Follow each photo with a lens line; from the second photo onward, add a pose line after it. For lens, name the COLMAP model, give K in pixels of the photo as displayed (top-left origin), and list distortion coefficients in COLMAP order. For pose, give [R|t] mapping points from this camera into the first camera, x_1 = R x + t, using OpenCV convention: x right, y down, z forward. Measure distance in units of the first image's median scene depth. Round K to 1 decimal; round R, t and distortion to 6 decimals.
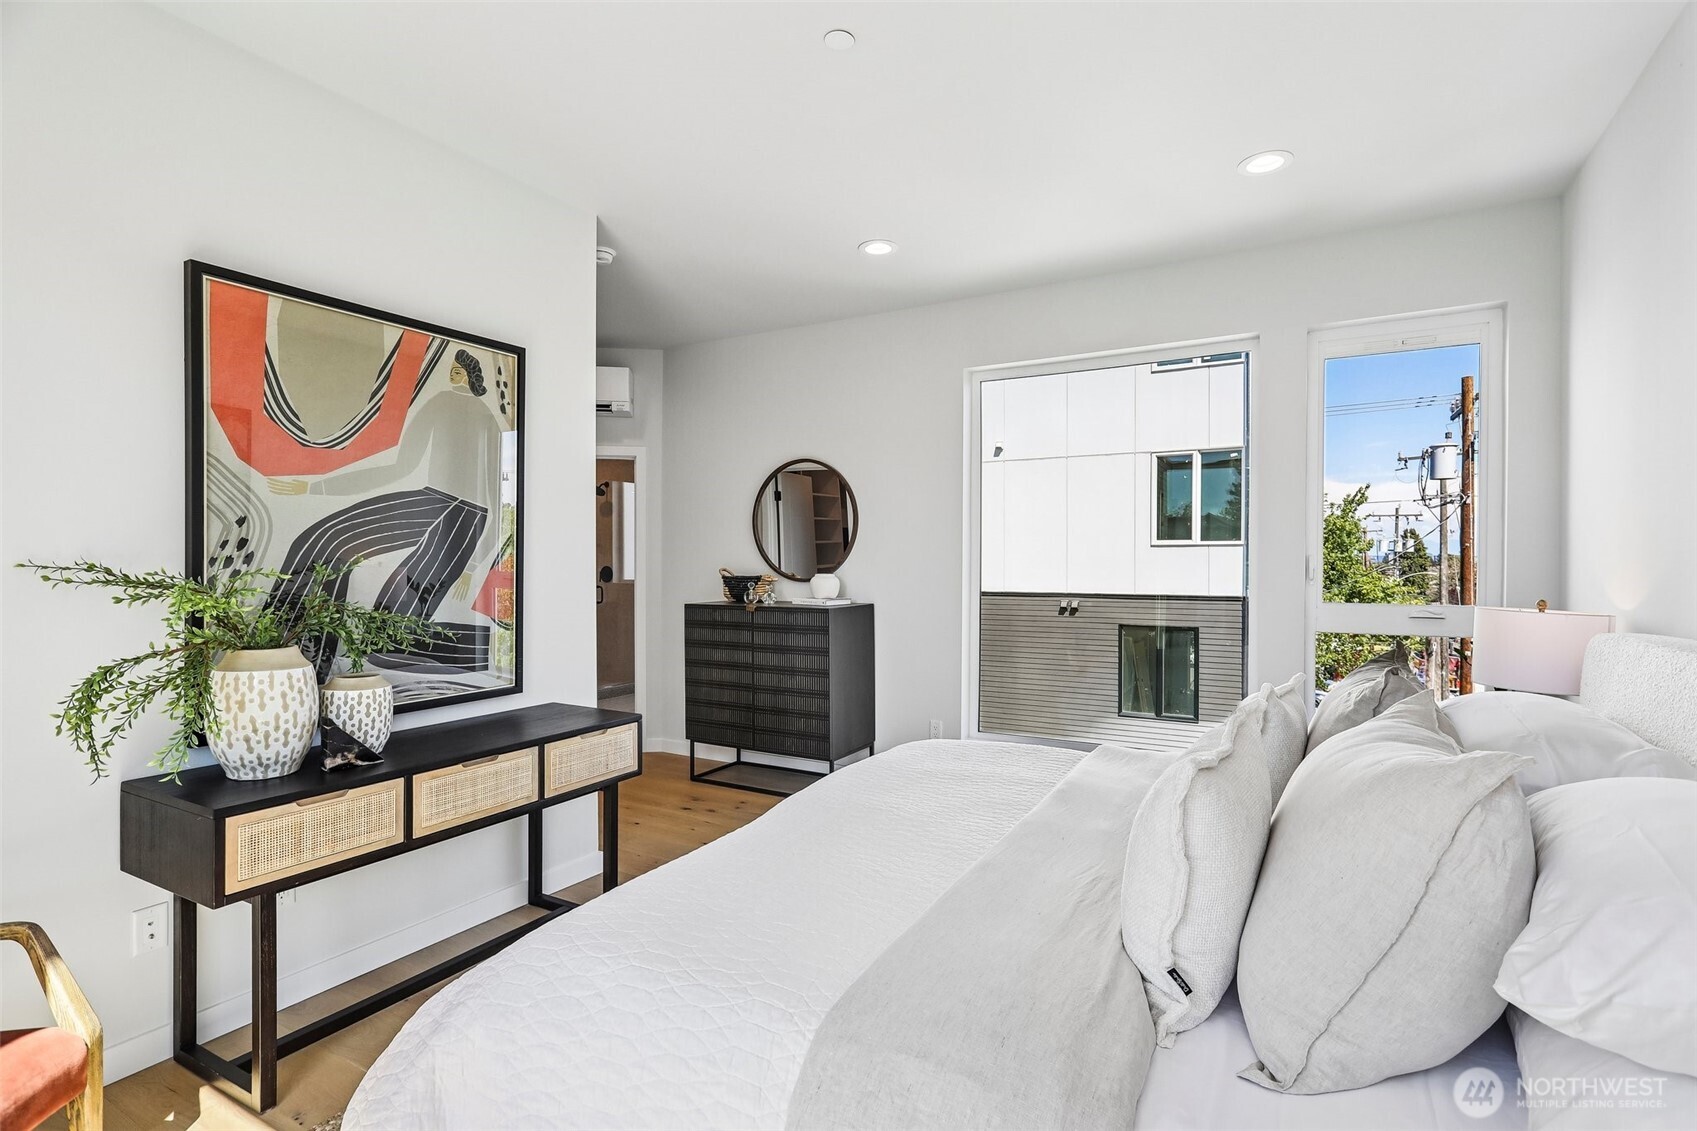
lens RADIAL K [[815.3, 0, 849.7], [0, 815.3, 561.9], [0, 0, 1]] dist [-0.003345, 0.002318]
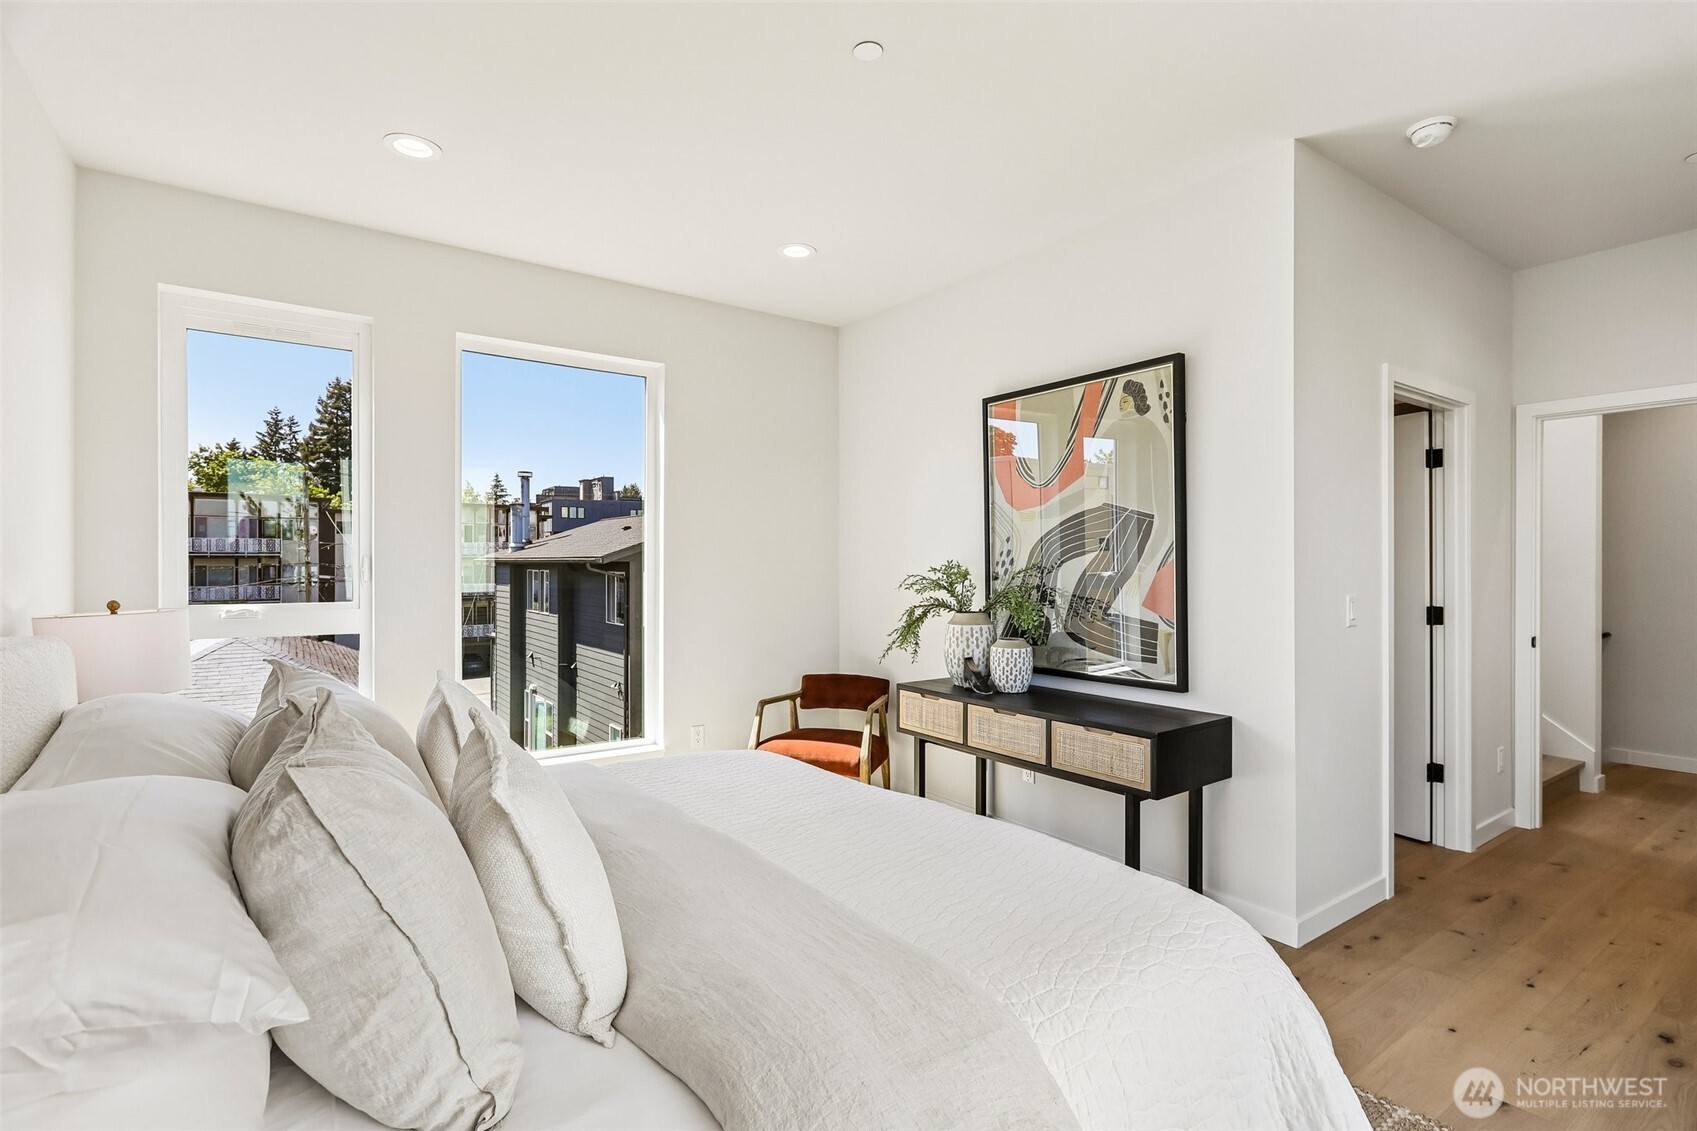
lens RADIAL K [[815.3, 0, 850.8], [0, 815.3, 566.5], [0, 0, 1]] dist [-0.003345, 0.002318]
pose [[-0.416529, 0.003305, -0.909116, 0.778256], [0.000560, 0.999994, 0.003379, -0.000370], [0.909122, 0.000898, -0.416529, 1.183449]]
